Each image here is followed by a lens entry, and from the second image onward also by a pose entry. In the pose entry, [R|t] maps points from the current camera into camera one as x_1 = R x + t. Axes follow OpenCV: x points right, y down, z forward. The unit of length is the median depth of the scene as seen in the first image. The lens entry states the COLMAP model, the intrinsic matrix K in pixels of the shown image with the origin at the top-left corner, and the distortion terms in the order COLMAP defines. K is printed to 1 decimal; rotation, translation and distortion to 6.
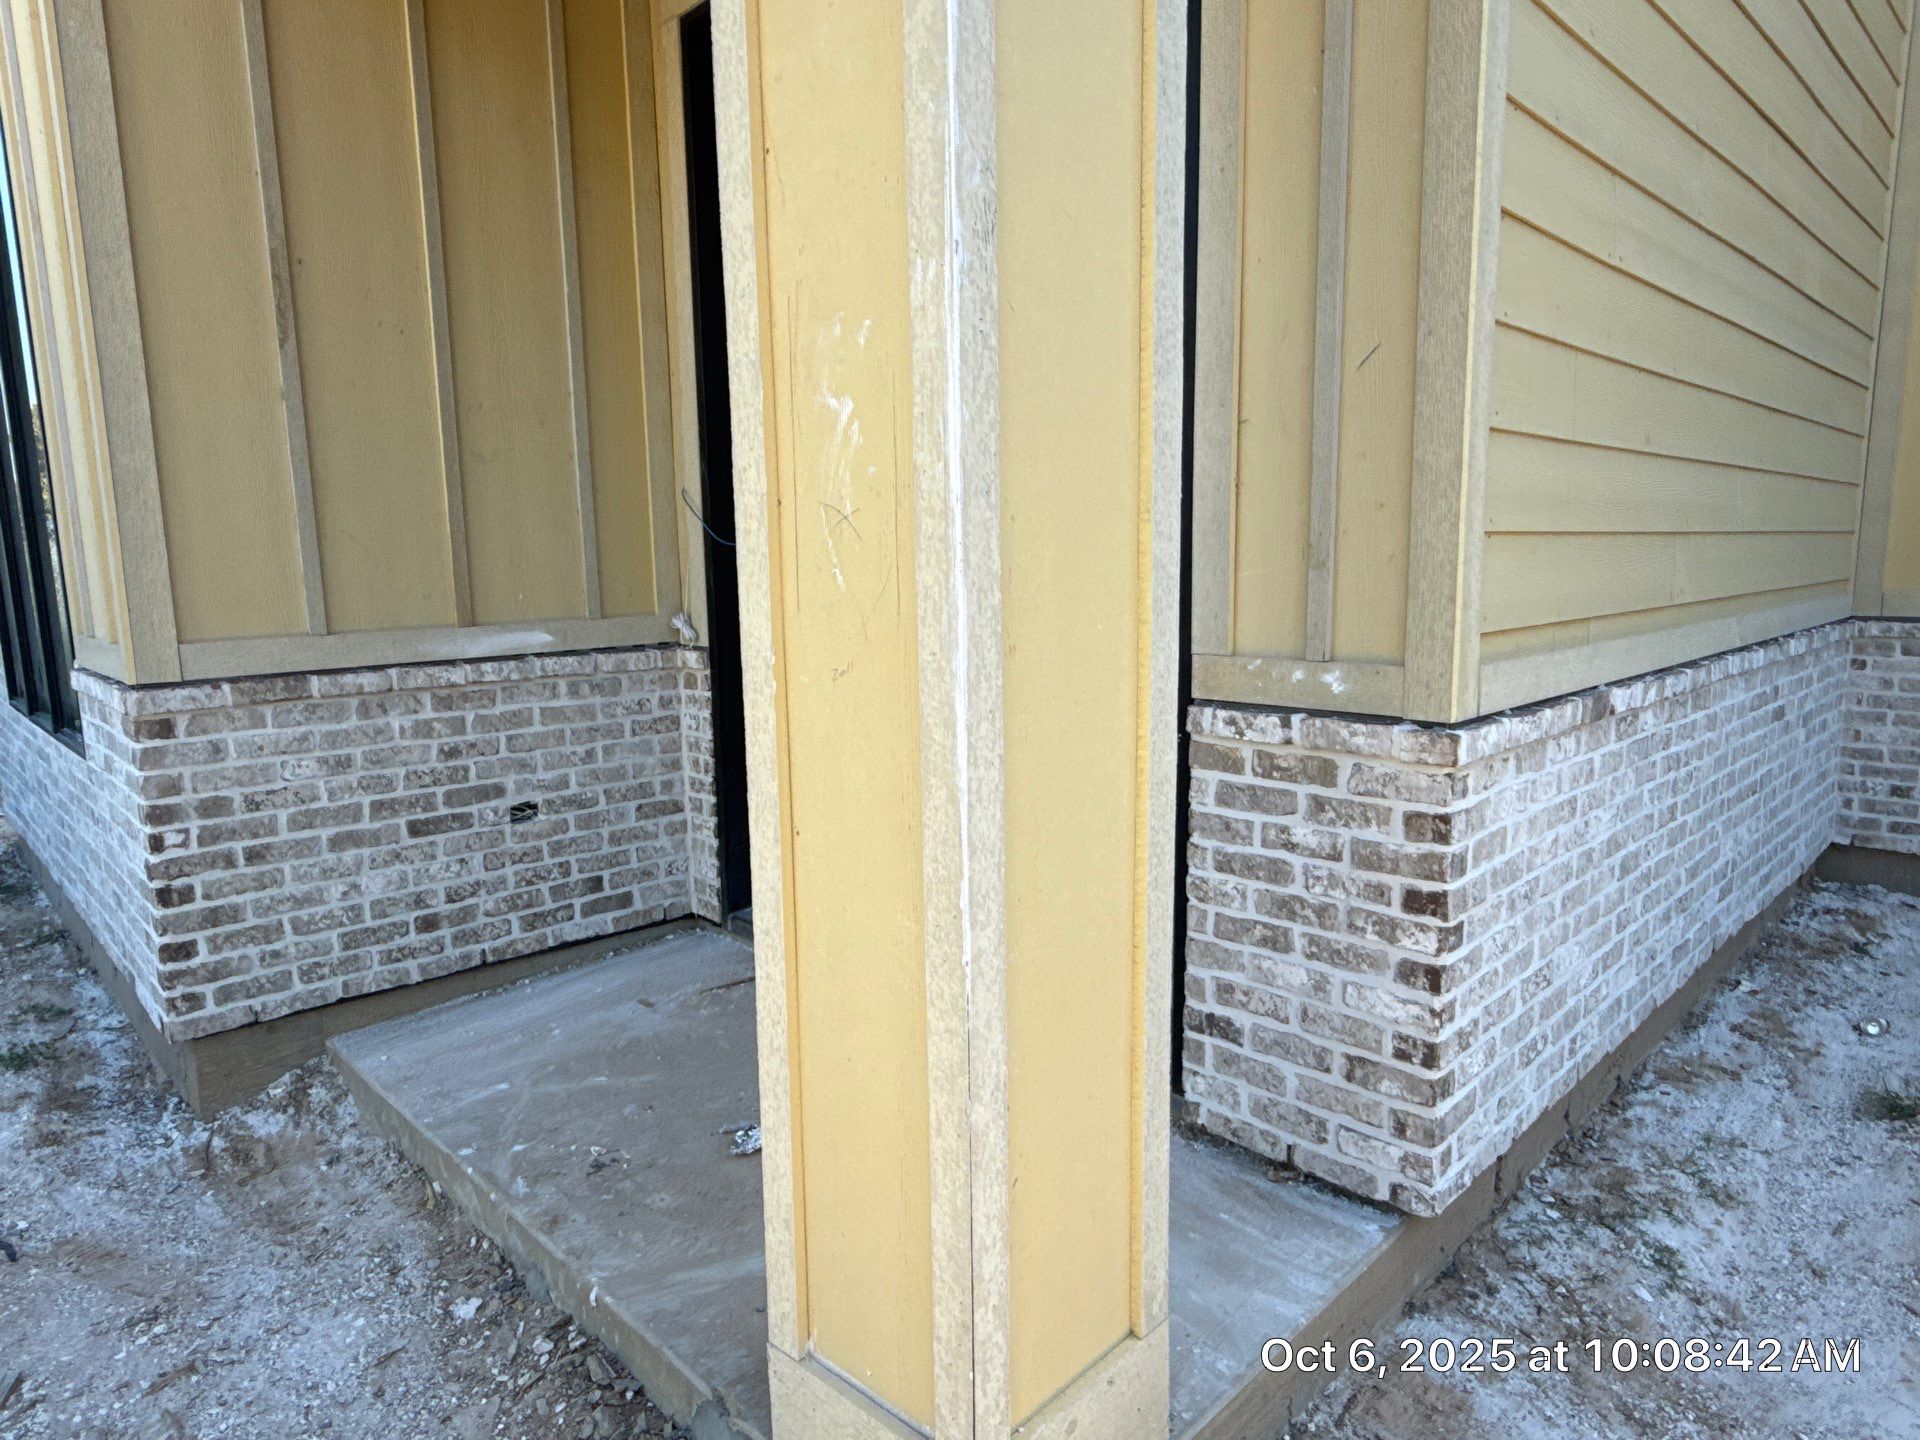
lens RADIAL K [[1183.9, 0, 958.7], [0, 1183.9, 722.2], [0, 0, 1]] dist [-0.000069, 0.001546]
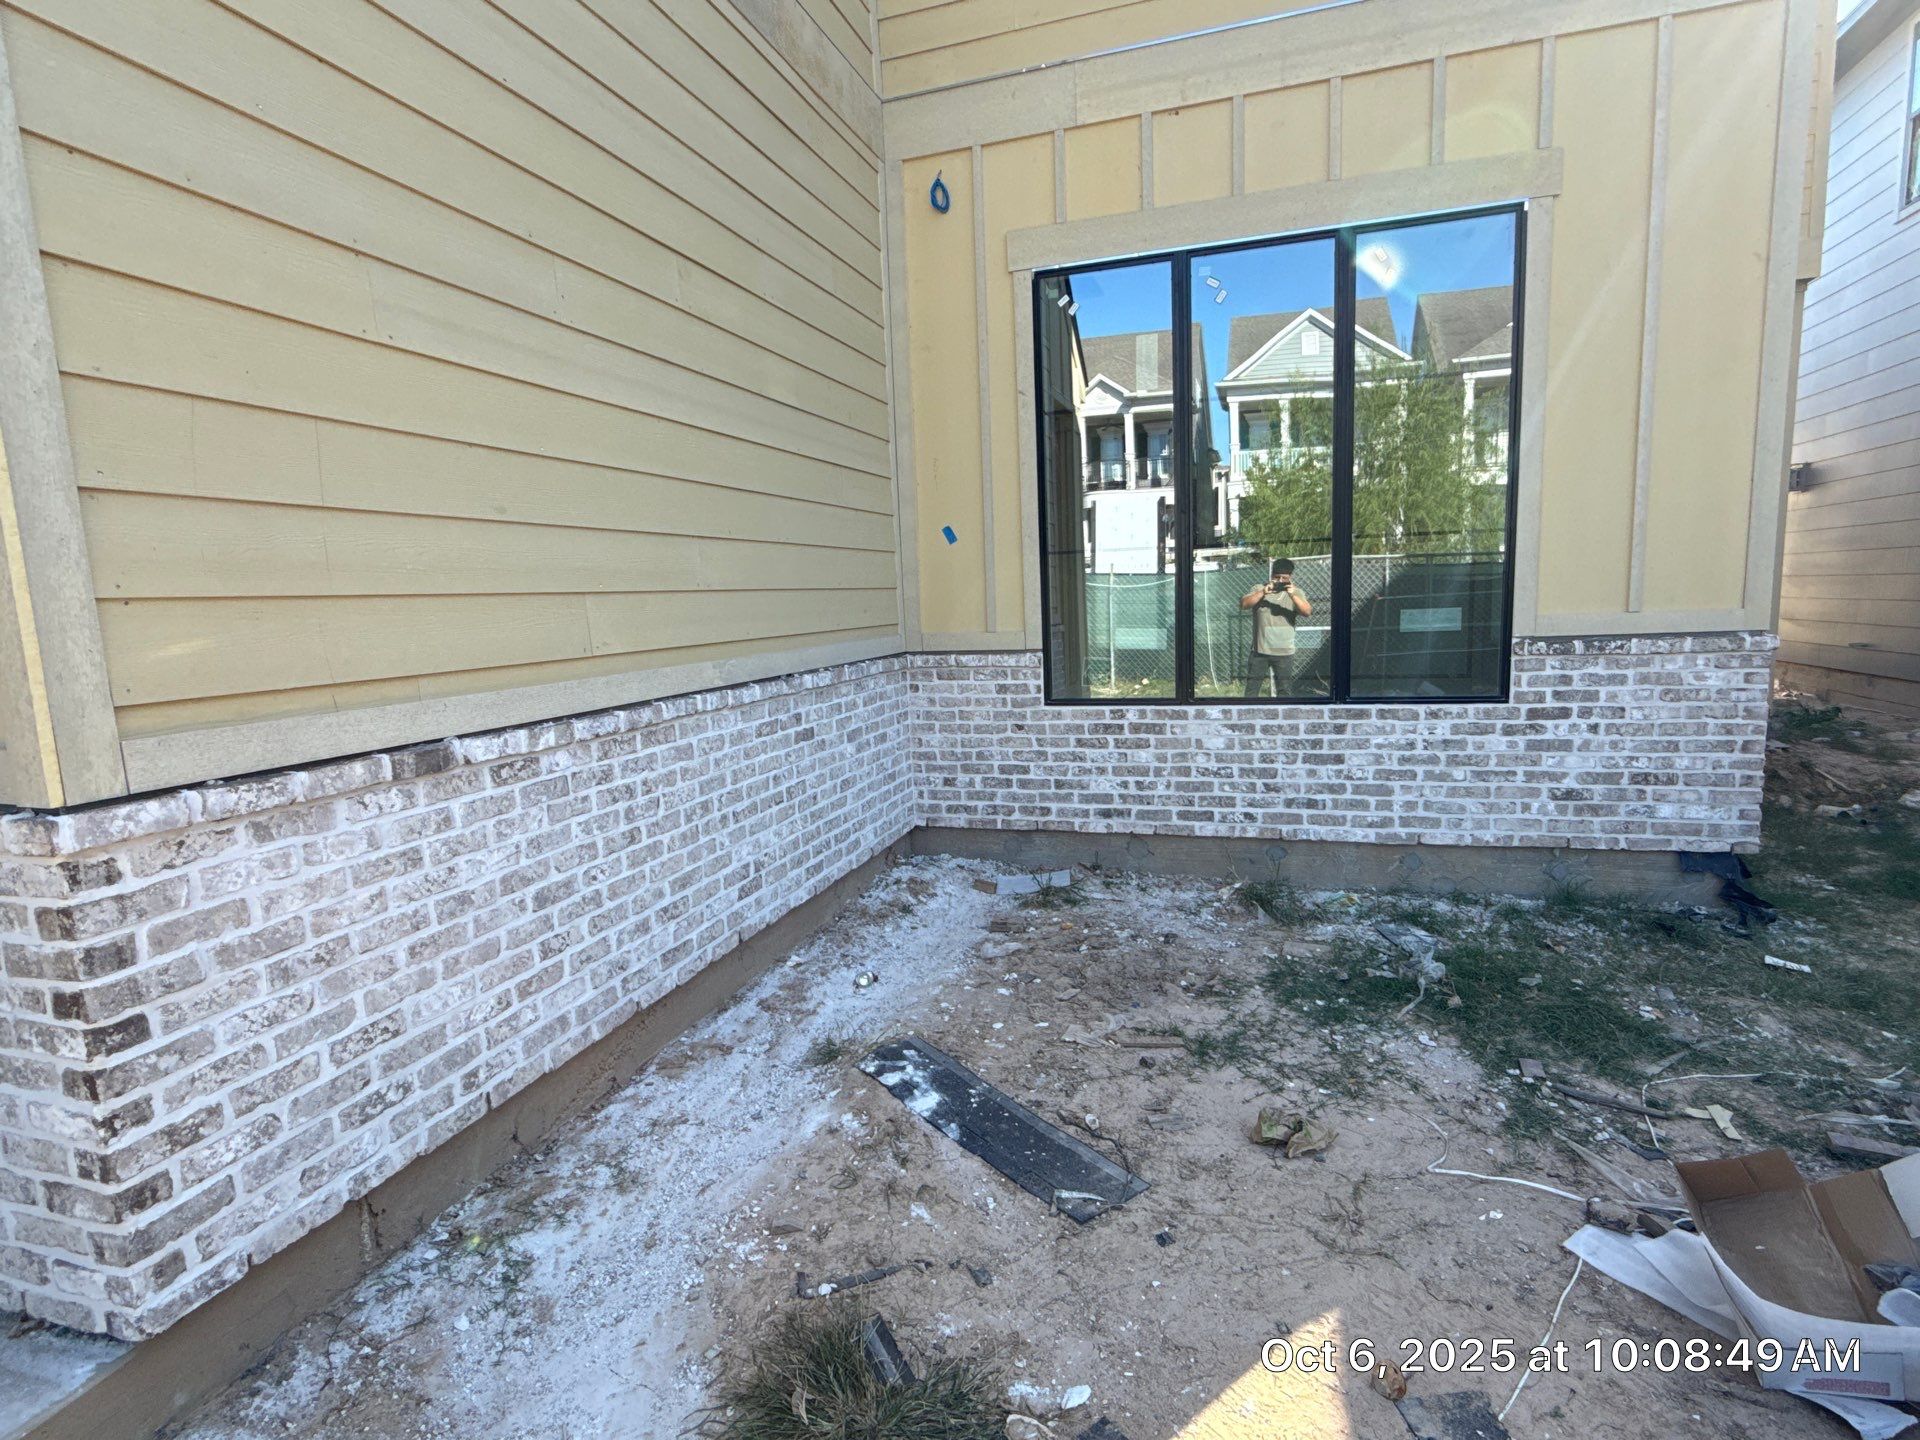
lens RADIAL K [[1014.0, 0, 963.6], [0, 1014.0, 717.0], [0, 0, 1]] dist [-0.001328, -0.000092]
pose [[0.875769, -0.072853, 0.477202, 0.585712], [0.089334, 0.995931, -0.011901, 0.002421], [-0.474393, 0.053053, 0.878713, -0.018292]]
